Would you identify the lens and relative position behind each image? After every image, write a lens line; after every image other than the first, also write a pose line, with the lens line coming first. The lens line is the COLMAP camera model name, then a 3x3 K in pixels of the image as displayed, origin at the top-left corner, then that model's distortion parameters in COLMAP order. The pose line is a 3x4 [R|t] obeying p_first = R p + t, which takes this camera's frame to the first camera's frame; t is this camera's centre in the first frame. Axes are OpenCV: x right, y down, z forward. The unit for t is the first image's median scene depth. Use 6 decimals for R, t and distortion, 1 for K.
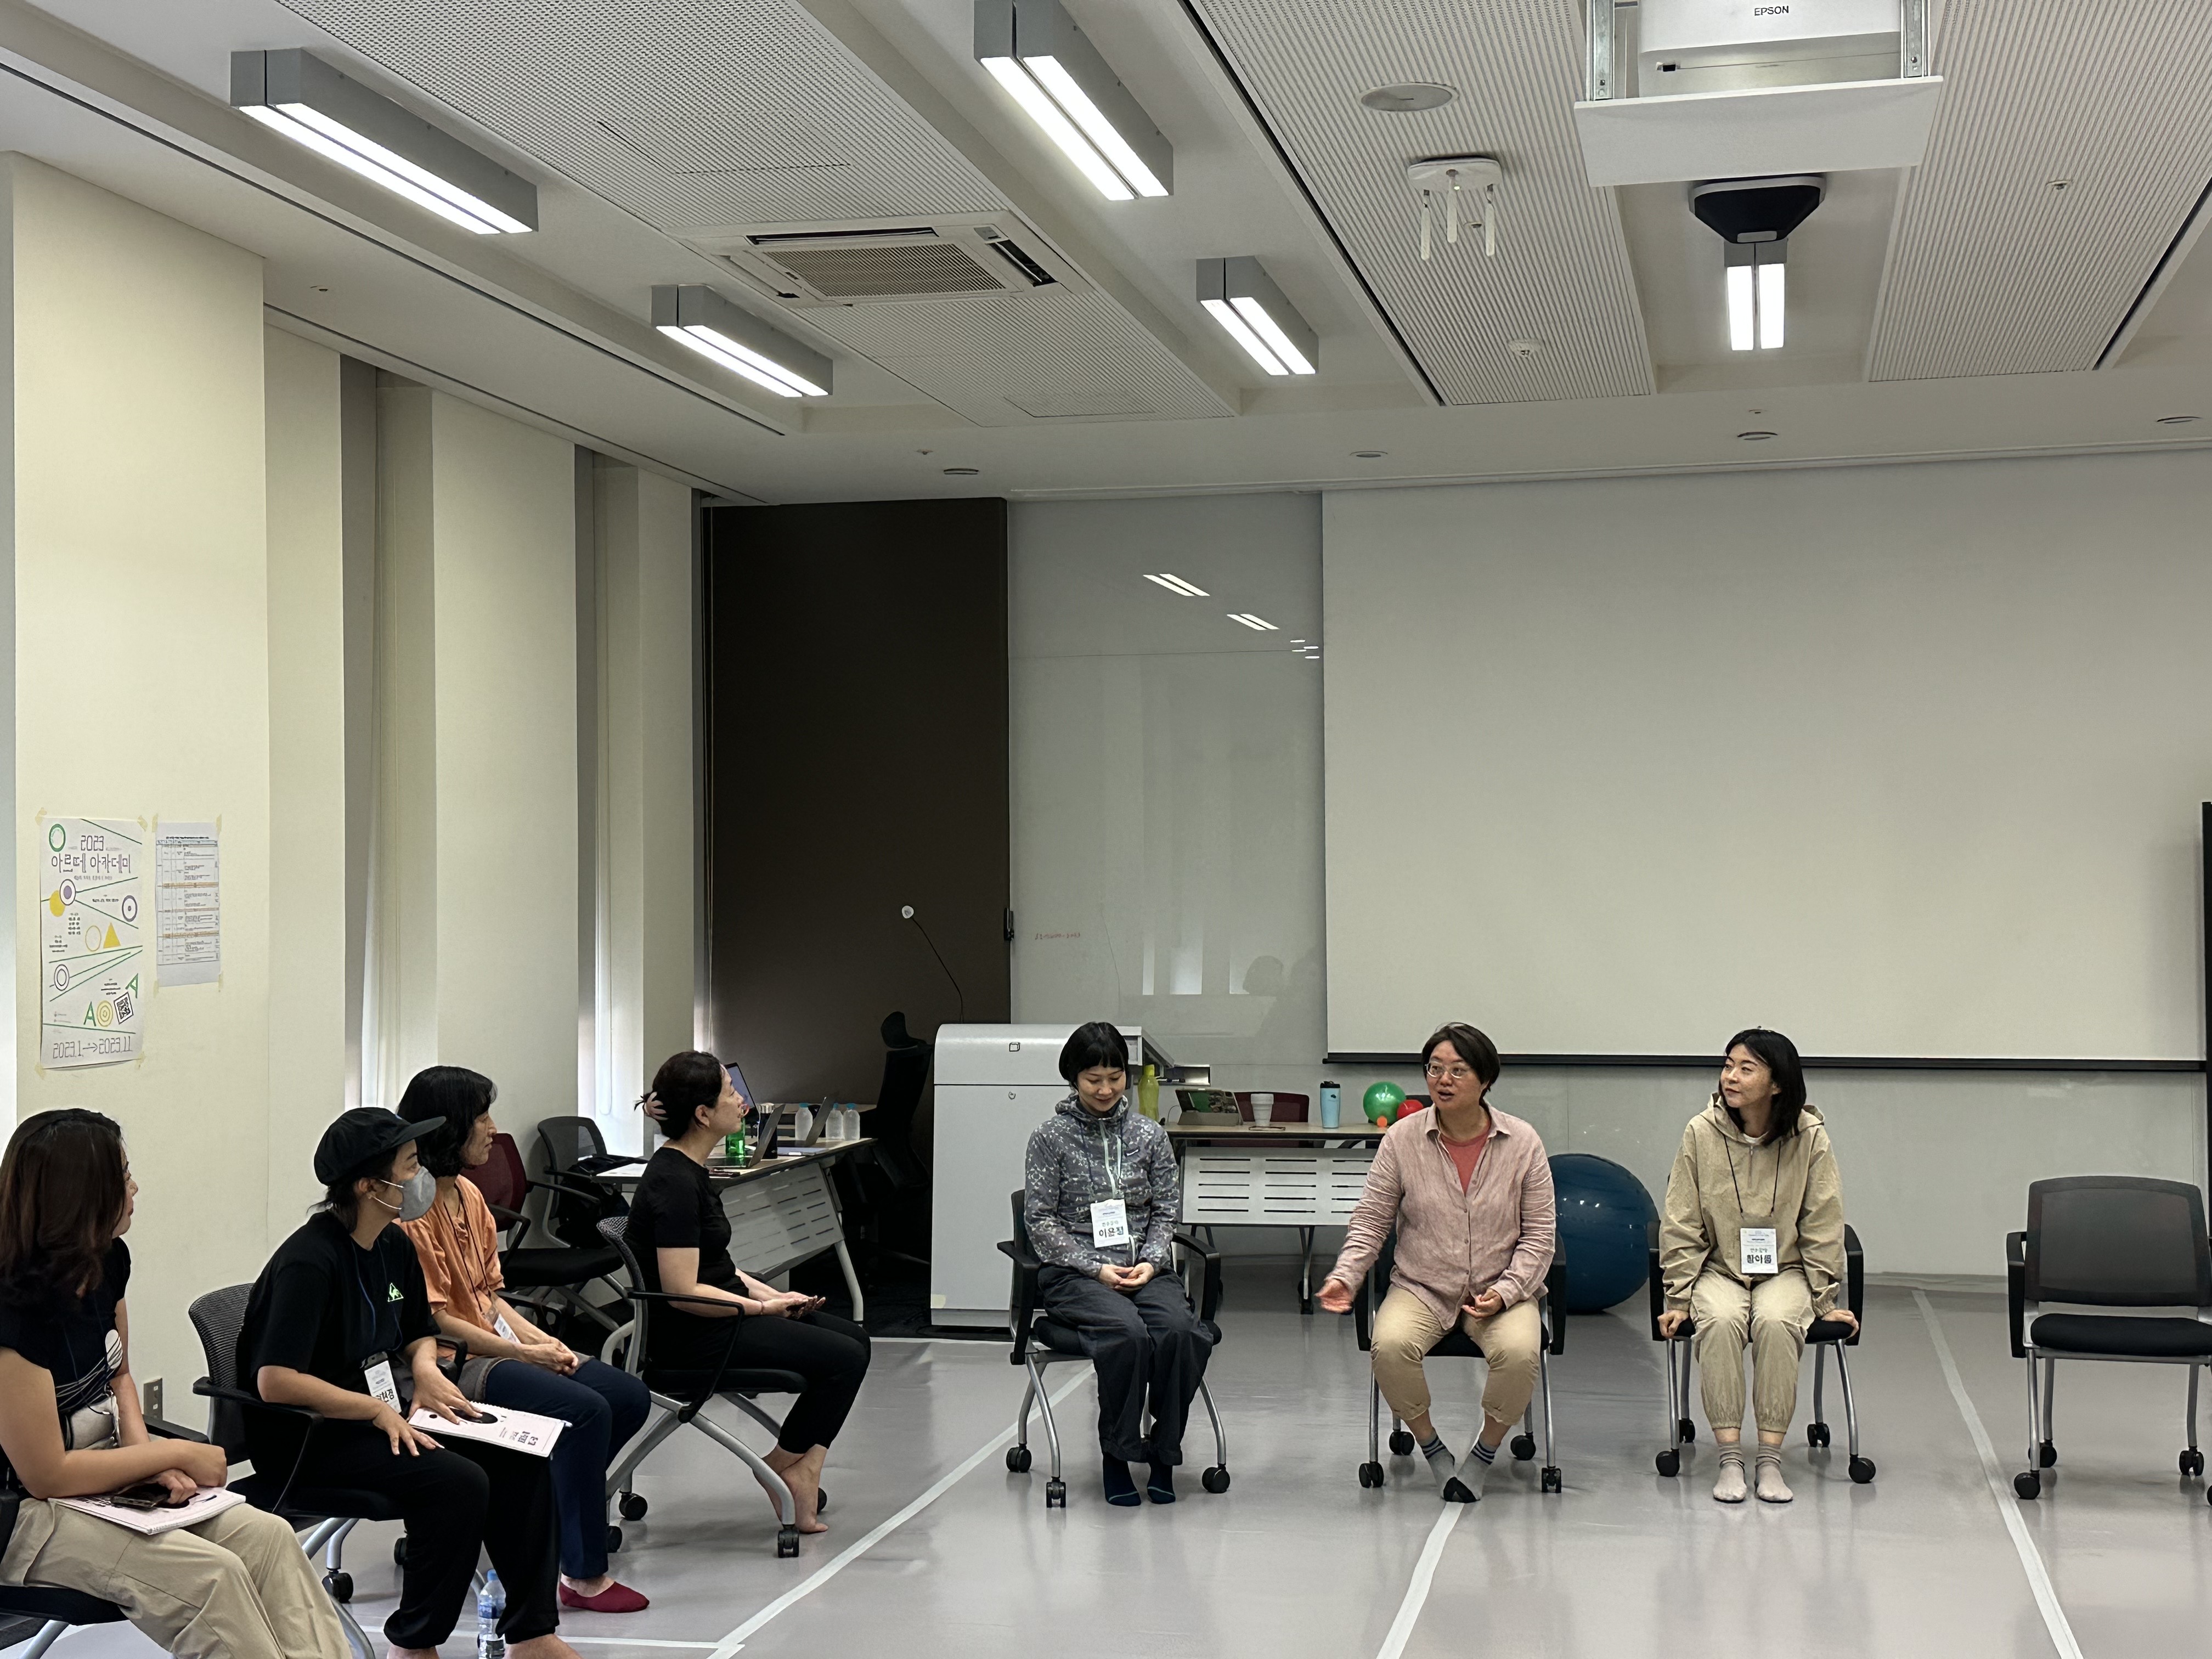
lens RADIAL K [[2807.3, 0, 1111.5], [0, 2807.3, 833.0], [0, 0, 1]] dist [0.261644, -0.617915]
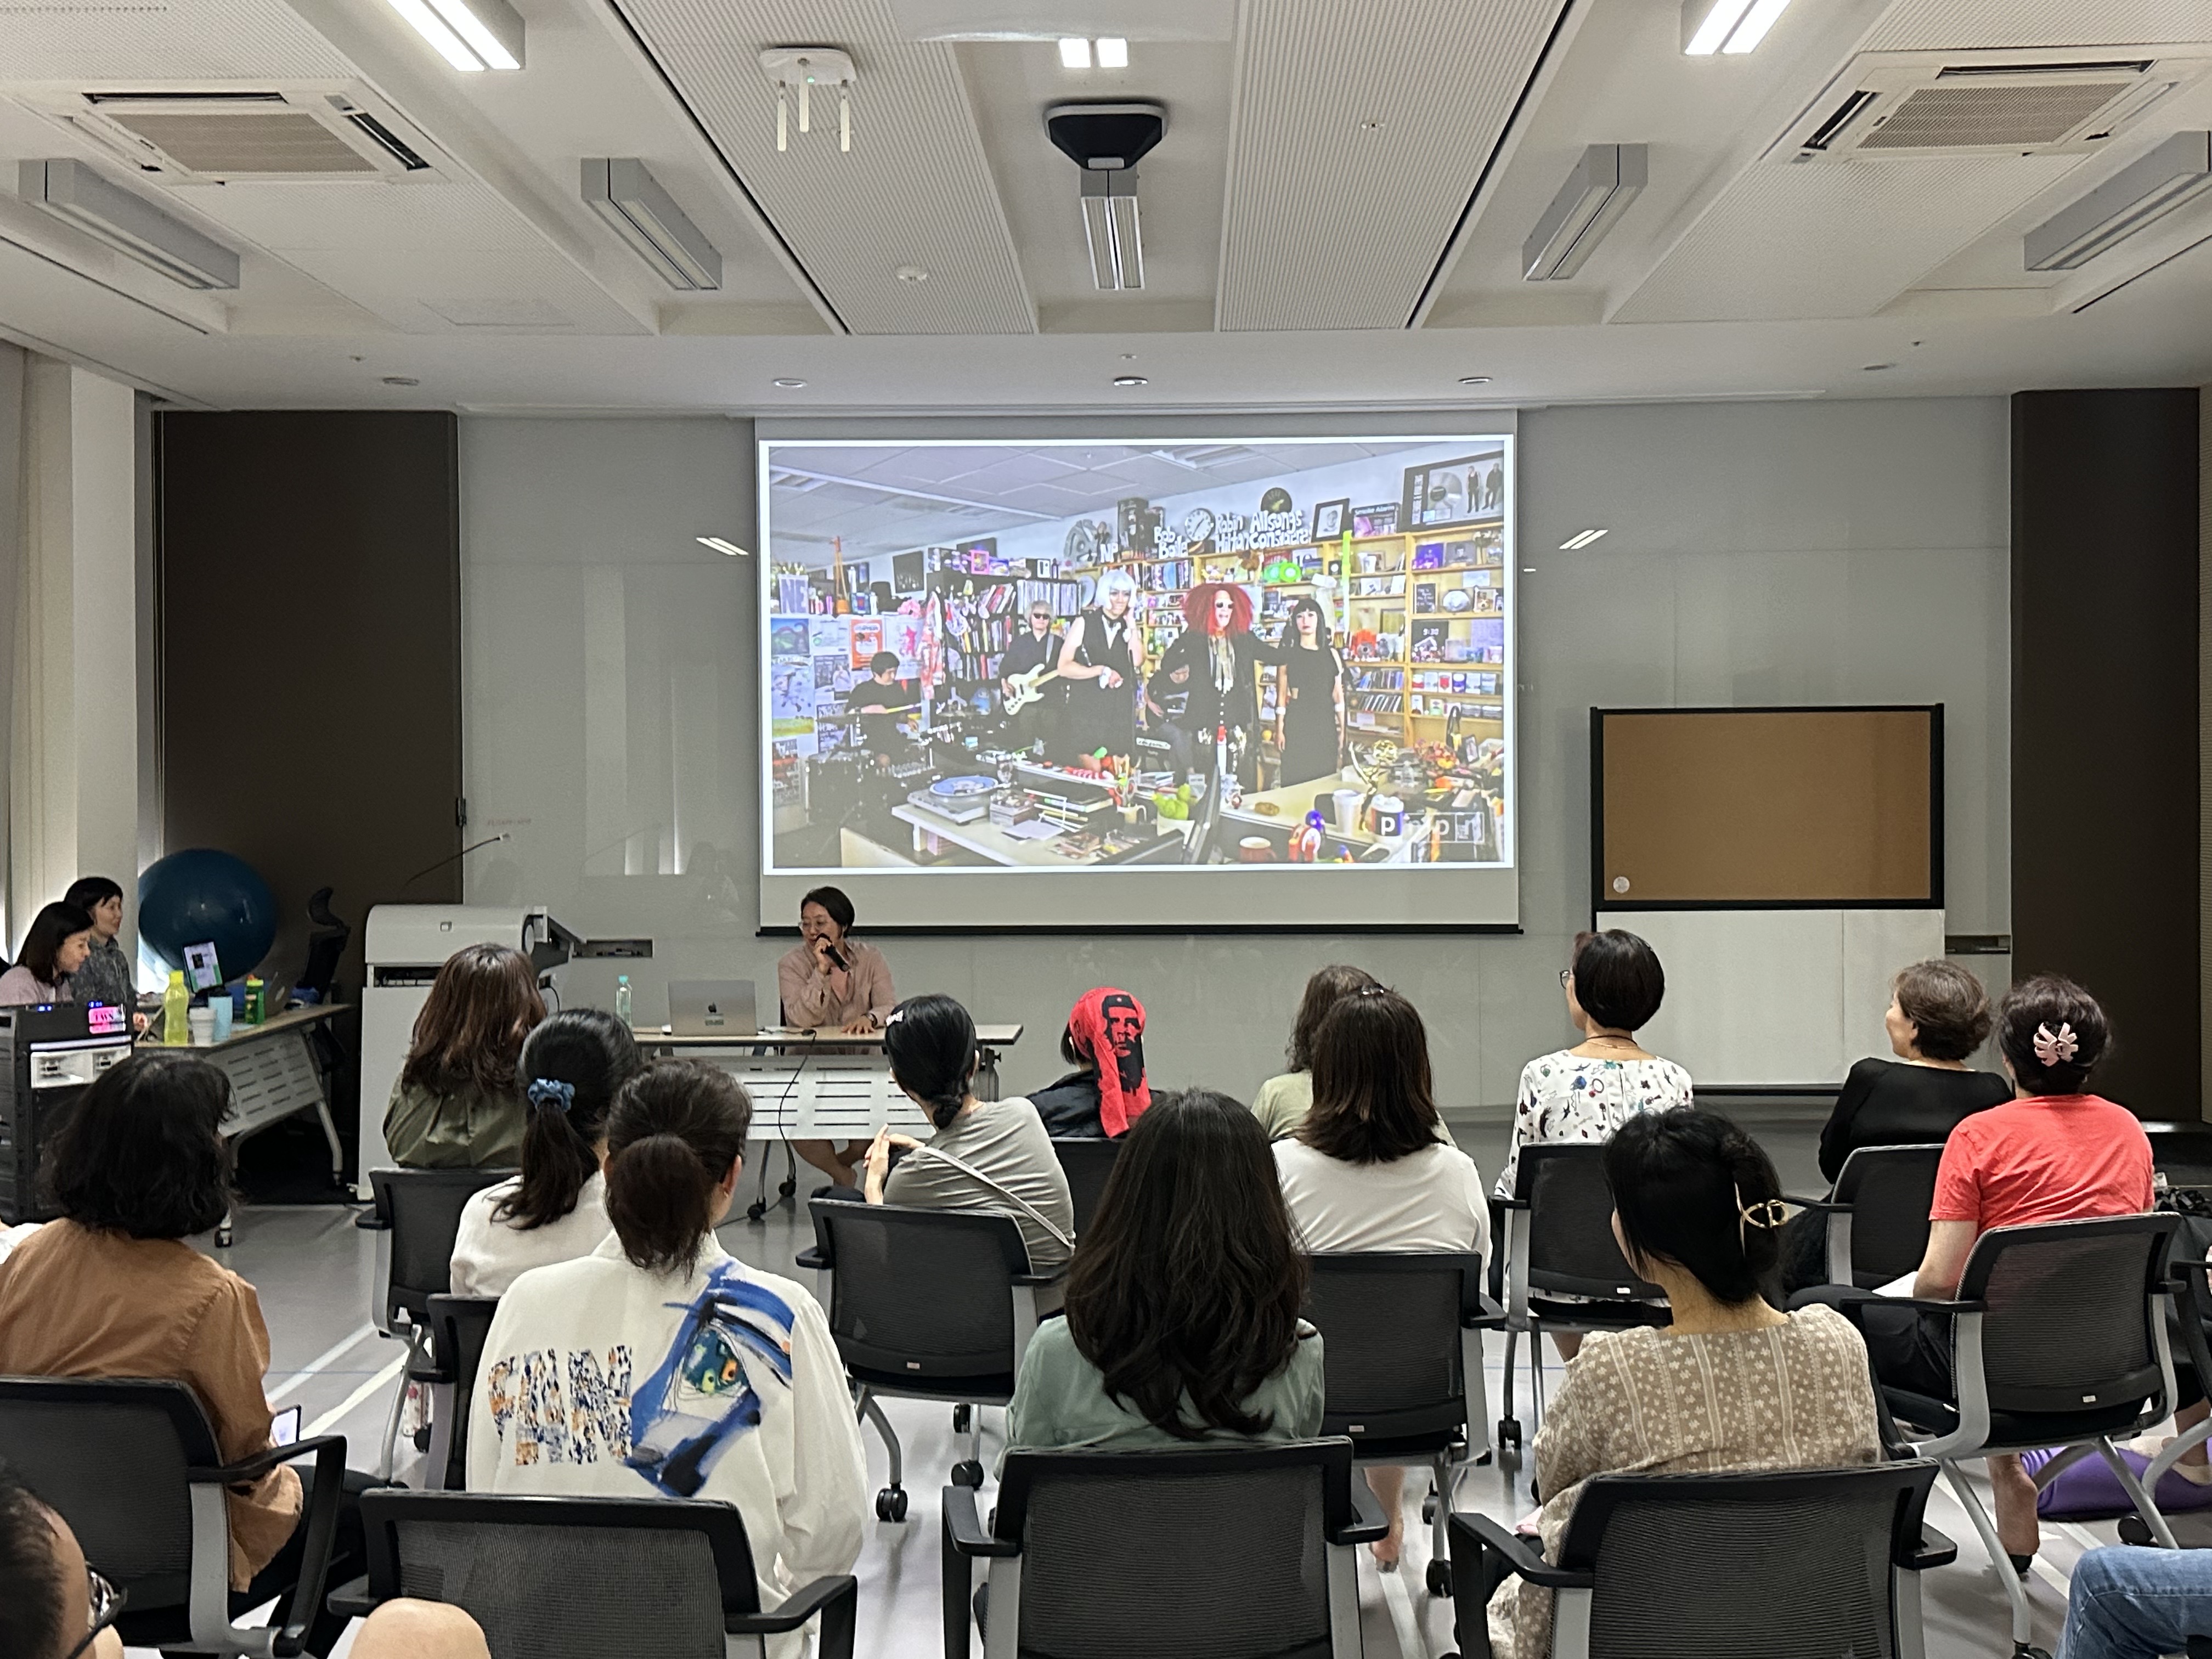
lens RADIAL K [[2242.4, 0, 1099.7], [0, 2242.4, 784.0], [0, 0, 1]] dist [0.133286, -0.237268]
pose [[0.981678, 0.004849, 0.190488, 0.059284], [-0.008554, 0.999790, 0.018635, 0.006395], [-0.190357, -0.019923, 0.981513, 0.157051]]
